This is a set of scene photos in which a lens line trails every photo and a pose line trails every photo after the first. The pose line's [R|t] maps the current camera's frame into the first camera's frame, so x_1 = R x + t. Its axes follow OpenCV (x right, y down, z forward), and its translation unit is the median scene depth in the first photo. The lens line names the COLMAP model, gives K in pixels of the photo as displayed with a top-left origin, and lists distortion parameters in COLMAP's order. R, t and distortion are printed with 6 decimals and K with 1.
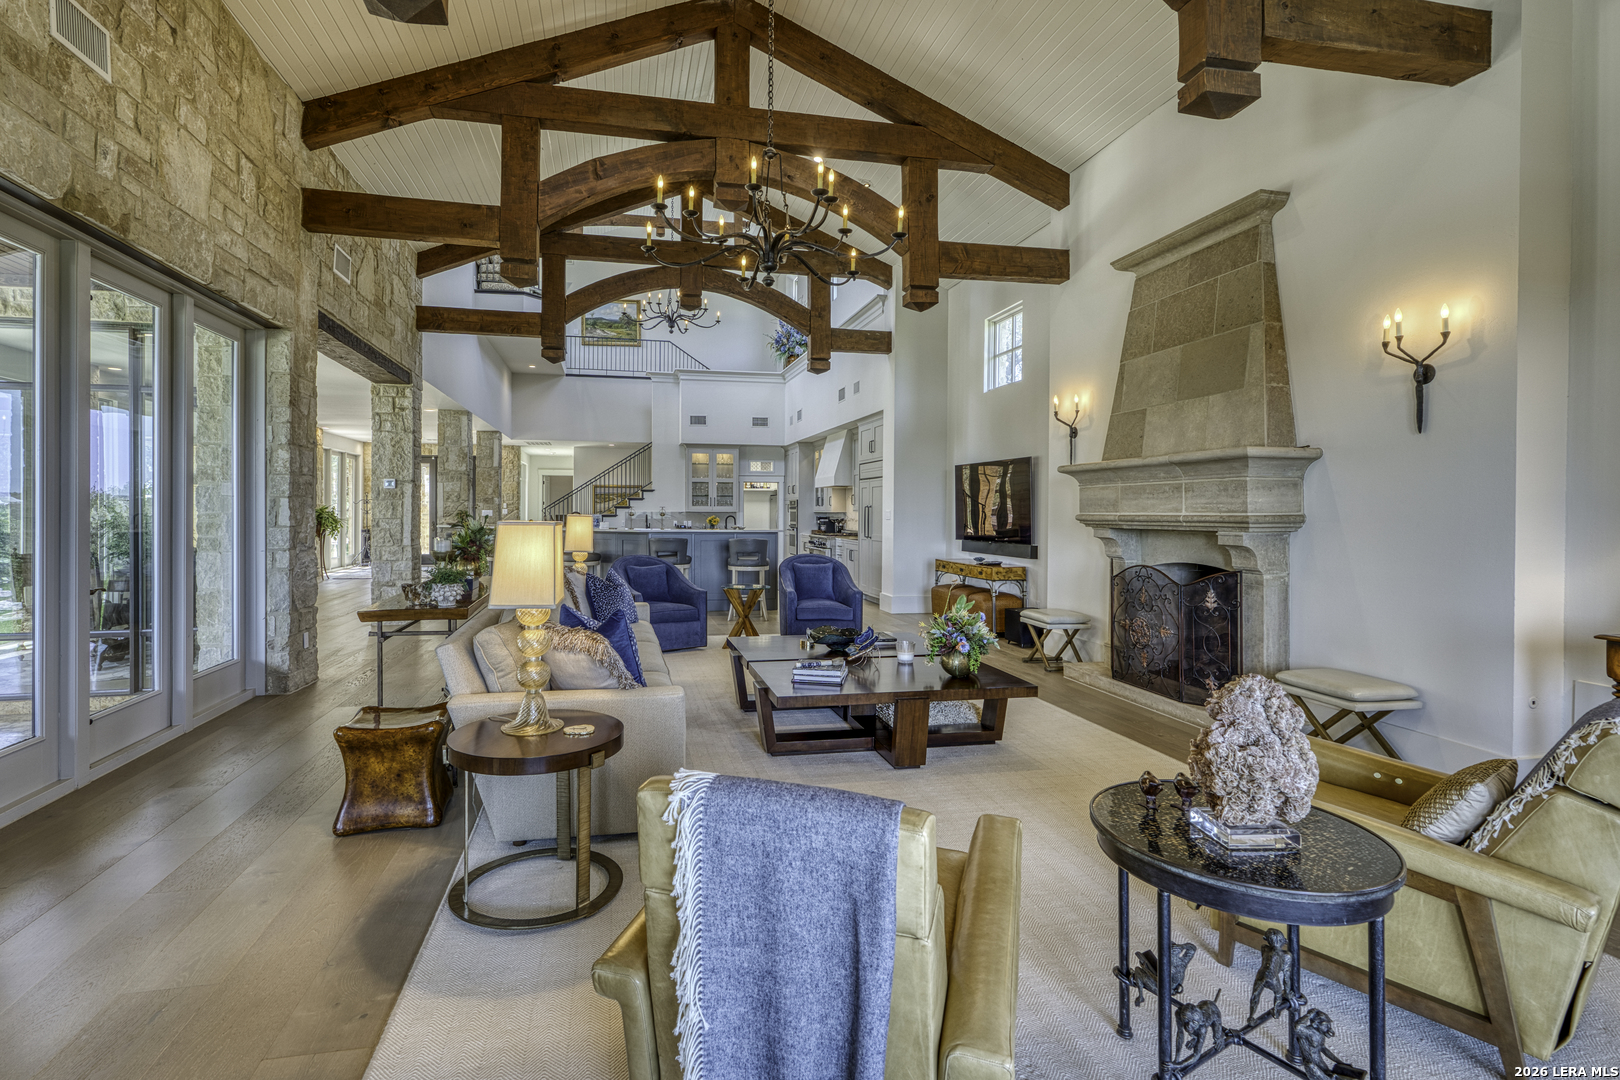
lens RADIAL K [[799.6, 0, 805.5], [0, 799.6, 511.5], [0, 0, 1]] dist [-0.001572, -0.000186]
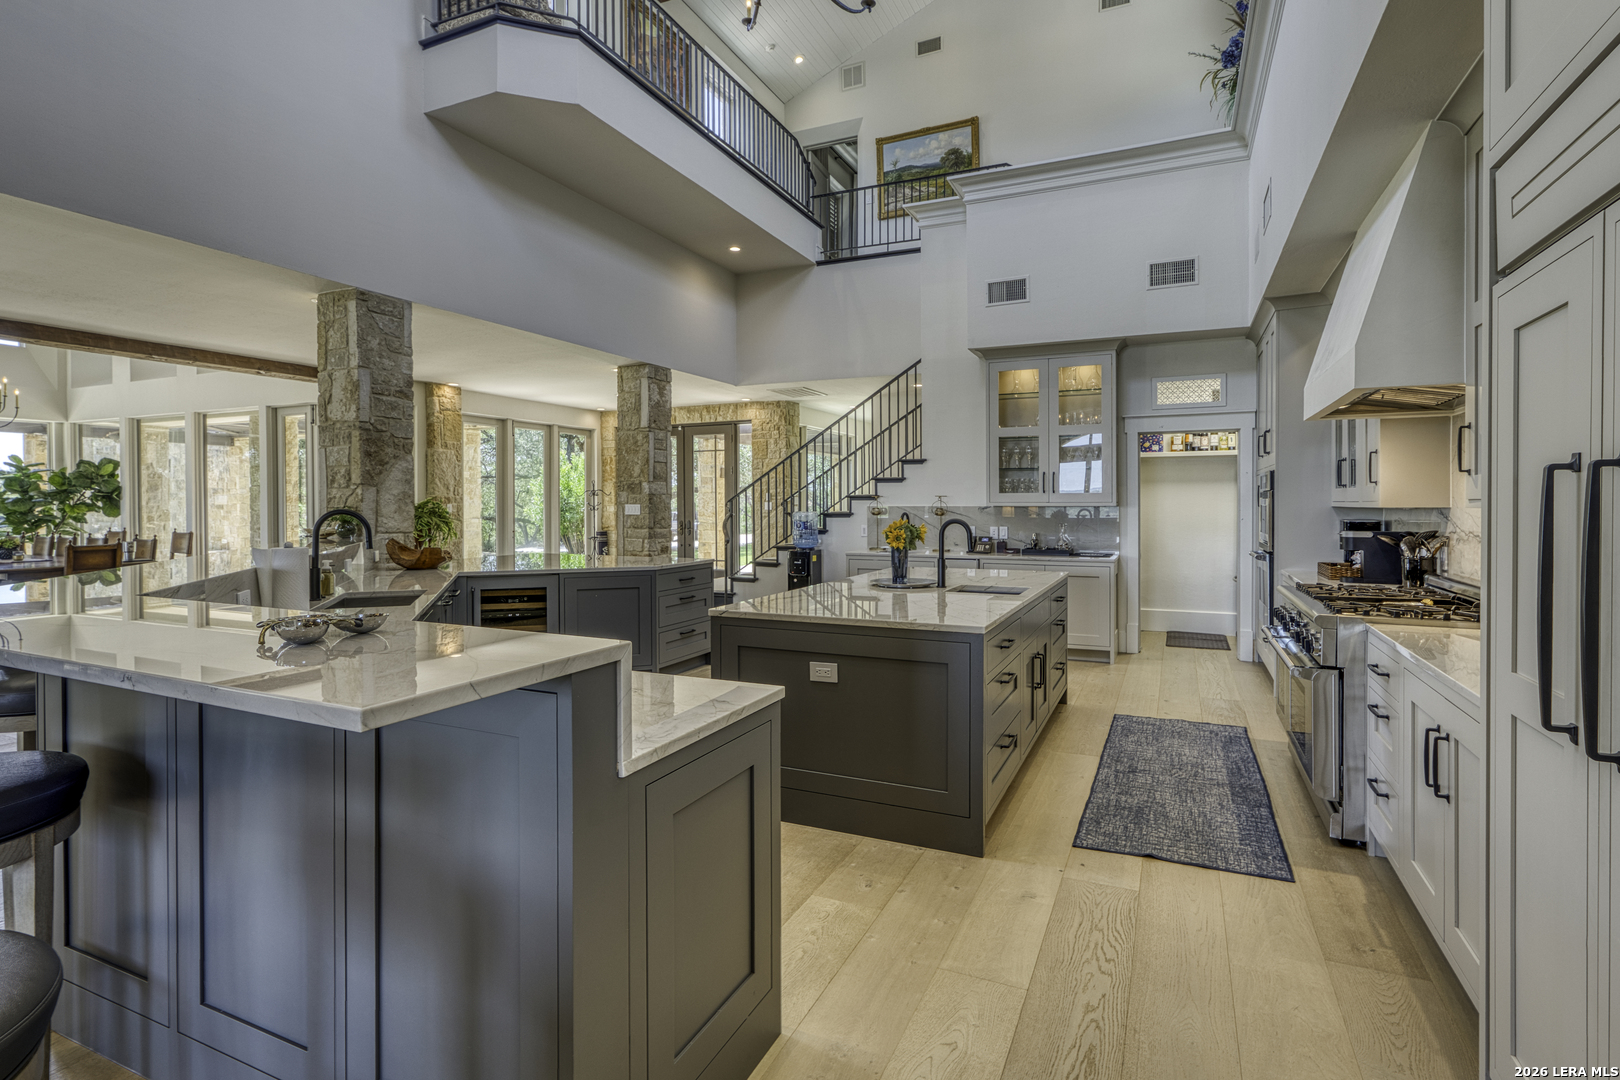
lens RADIAL K [[799.6, 0, 805.5], [0, 799.6, 511.5], [0, 0, 1]] dist [-0.001572, -0.000186]
pose [[0.783848, 0.000119, -0.620953, 0.044208], [0.005224, 0.999963, 0.006785, 0.000038], [0.620931, -0.008562, 0.783818, 0.585993]]
